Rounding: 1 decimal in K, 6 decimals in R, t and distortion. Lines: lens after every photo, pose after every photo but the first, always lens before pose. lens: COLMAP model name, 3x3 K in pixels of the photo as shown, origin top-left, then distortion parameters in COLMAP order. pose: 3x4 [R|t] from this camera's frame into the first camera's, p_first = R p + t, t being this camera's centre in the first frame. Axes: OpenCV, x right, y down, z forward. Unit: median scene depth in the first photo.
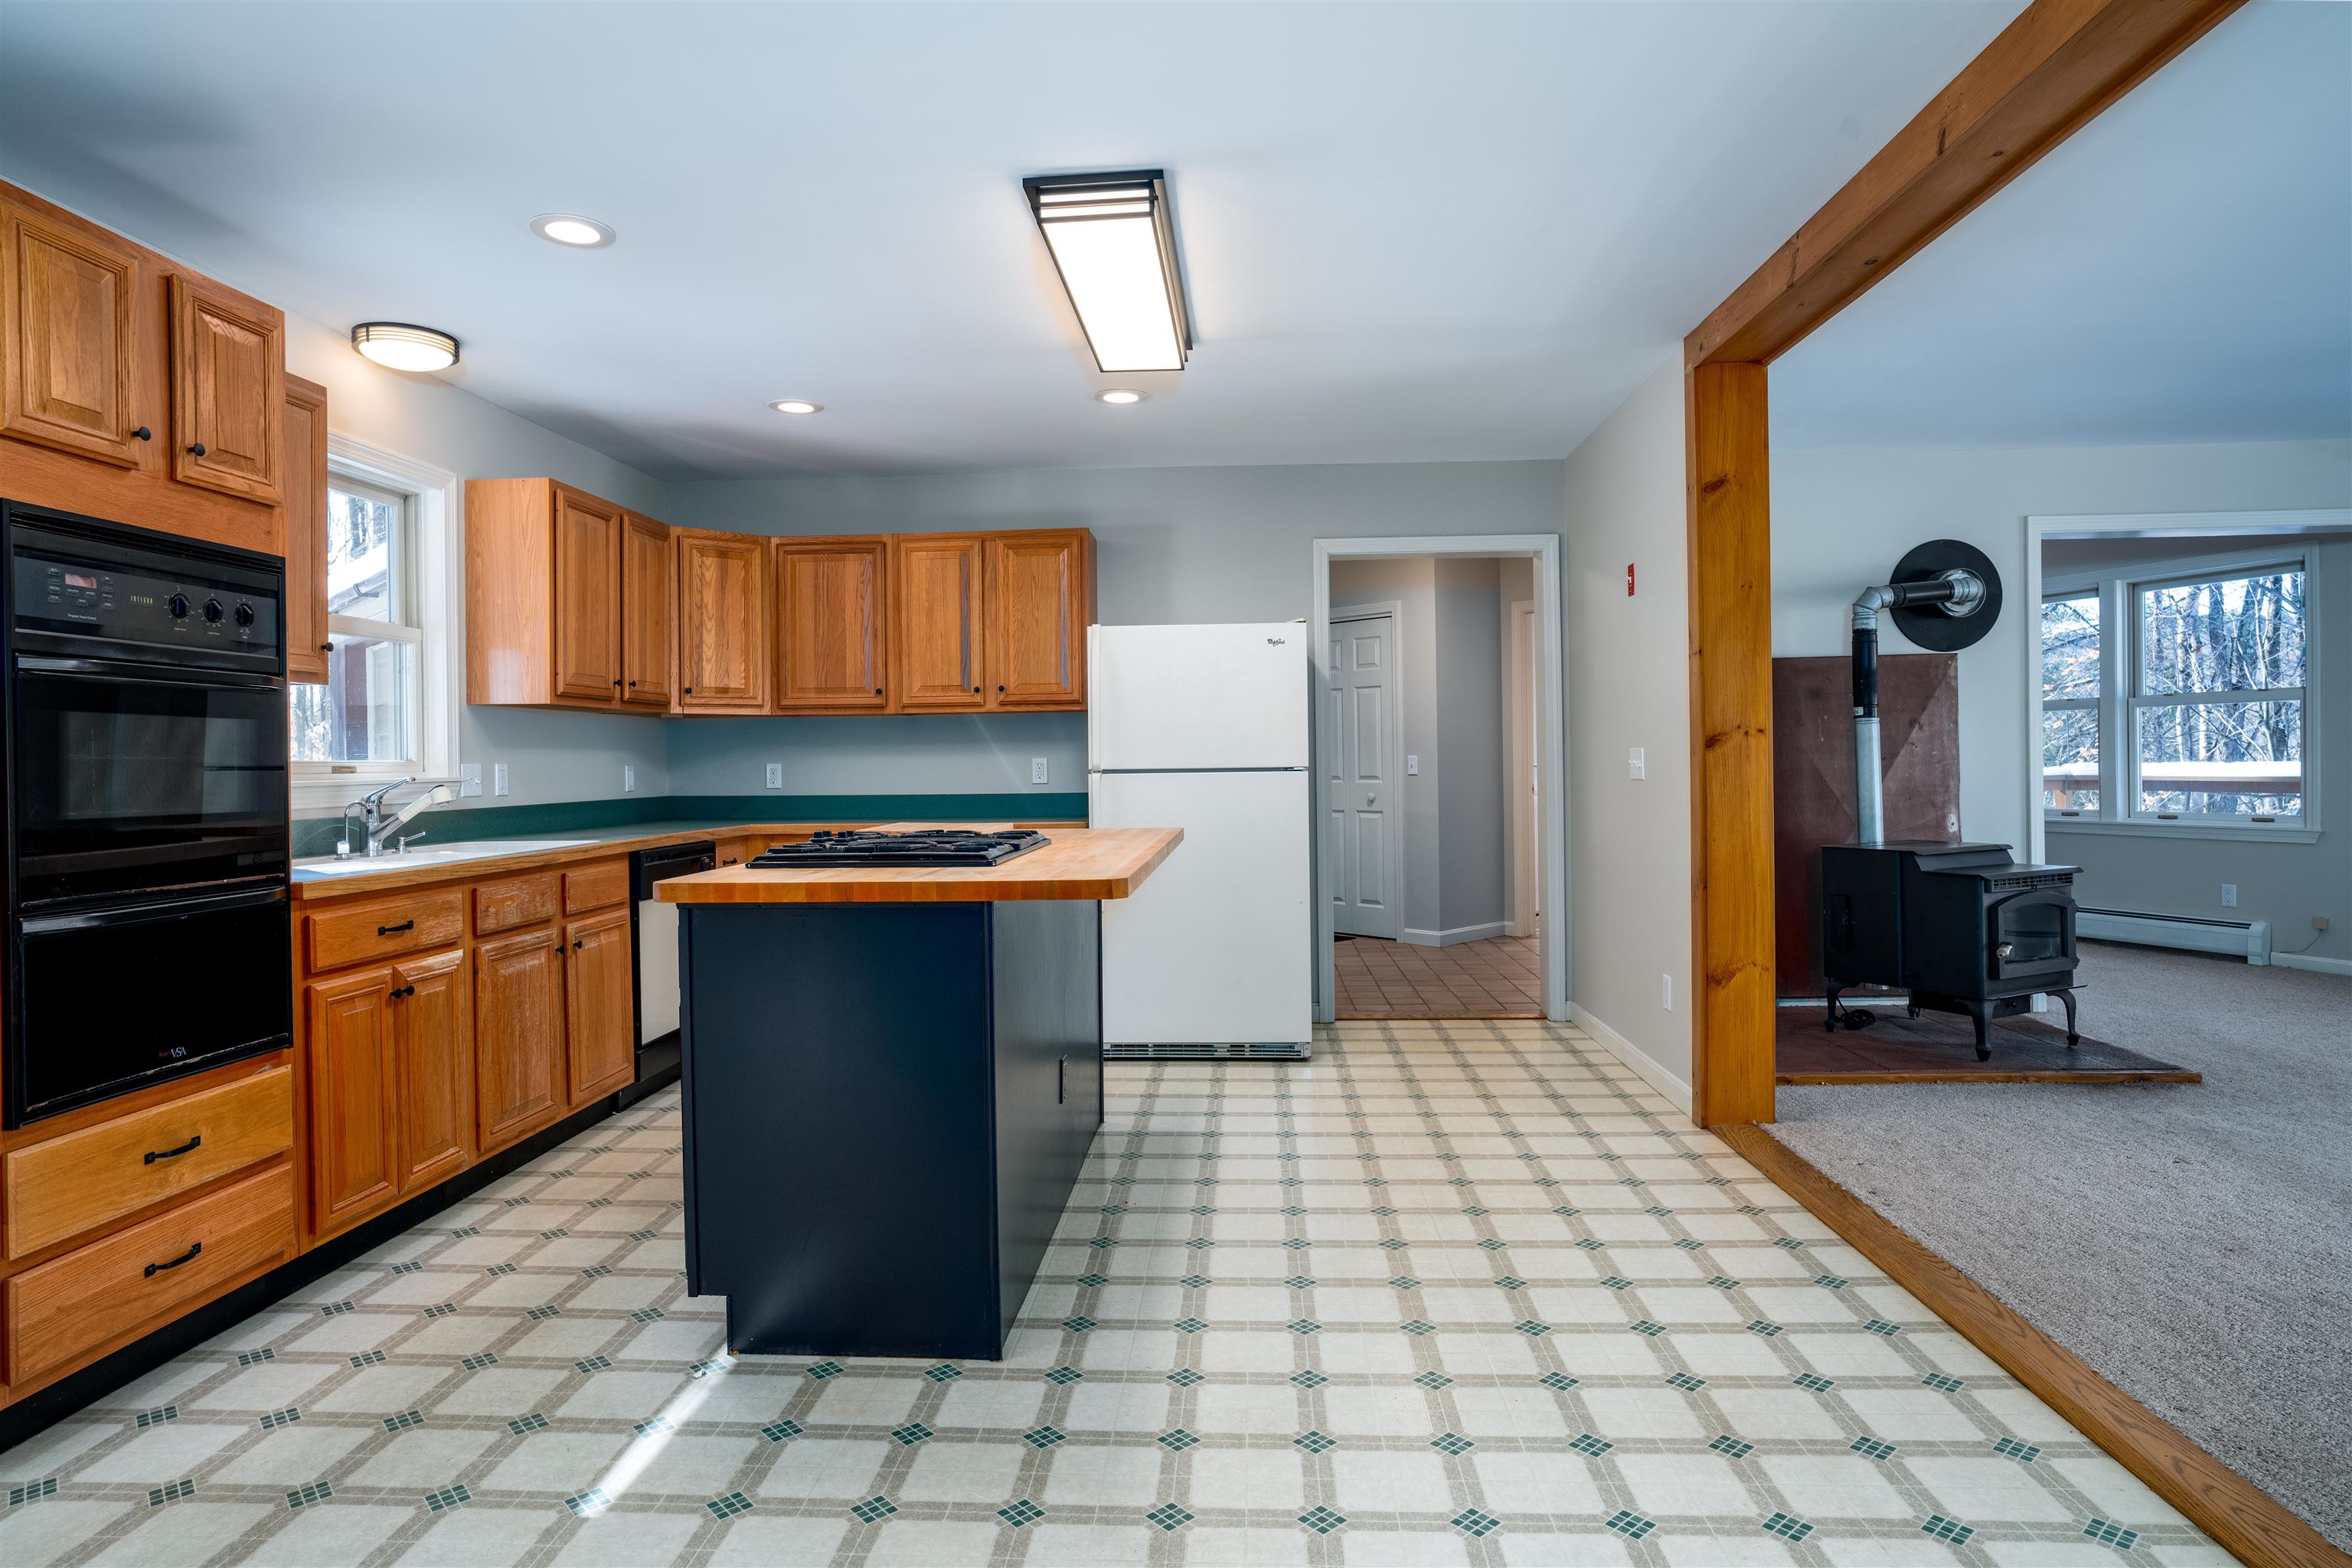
lens RADIAL K [[1323.7, 0, 1167.7], [0, 1323.7, 772.4], [0, 0, 1]] dist [-0.015737, 0.002149]
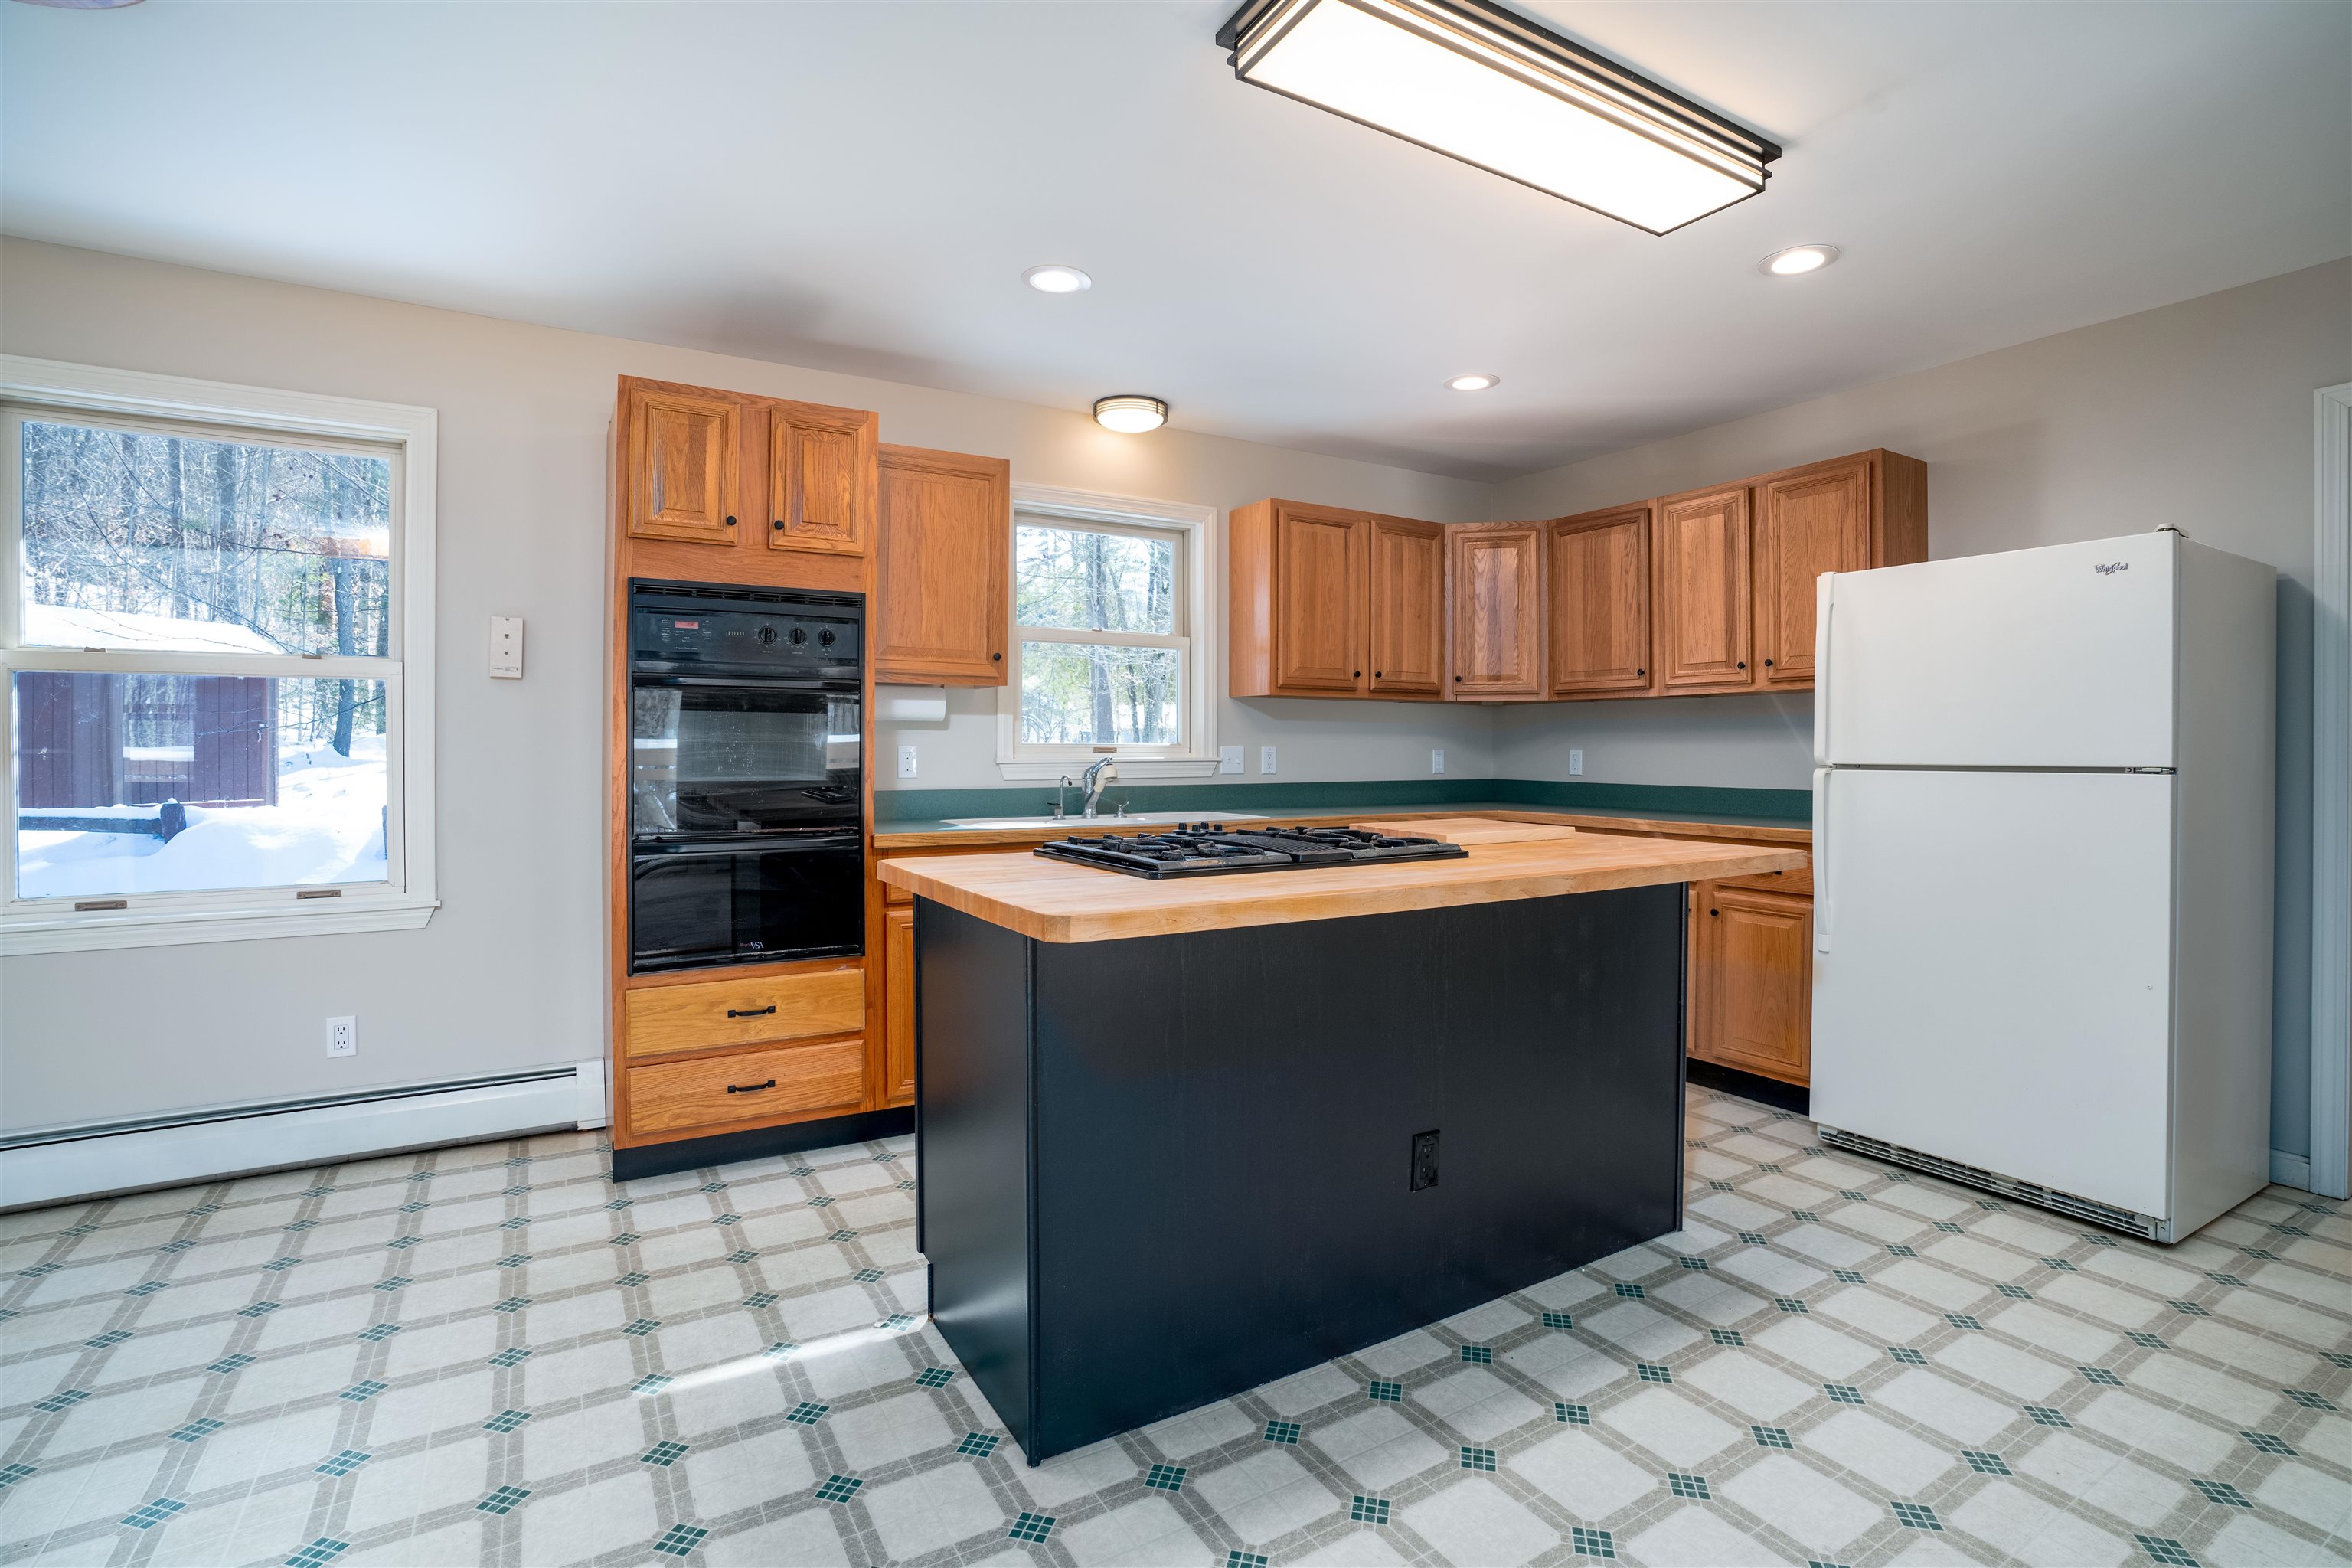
lens RADIAL K [[1101.9, 0, 1175.9], [0, 1101.9, 758.8], [0, 0, 1]] dist [-0.061199, 0.022101]
pose [[0.563463, 0.020553, -0.825886, 0.265260], [-0.015746, 0.999776, 0.014137, -0.008810], [0.825991, 0.005039, 0.563660, 0.378540]]
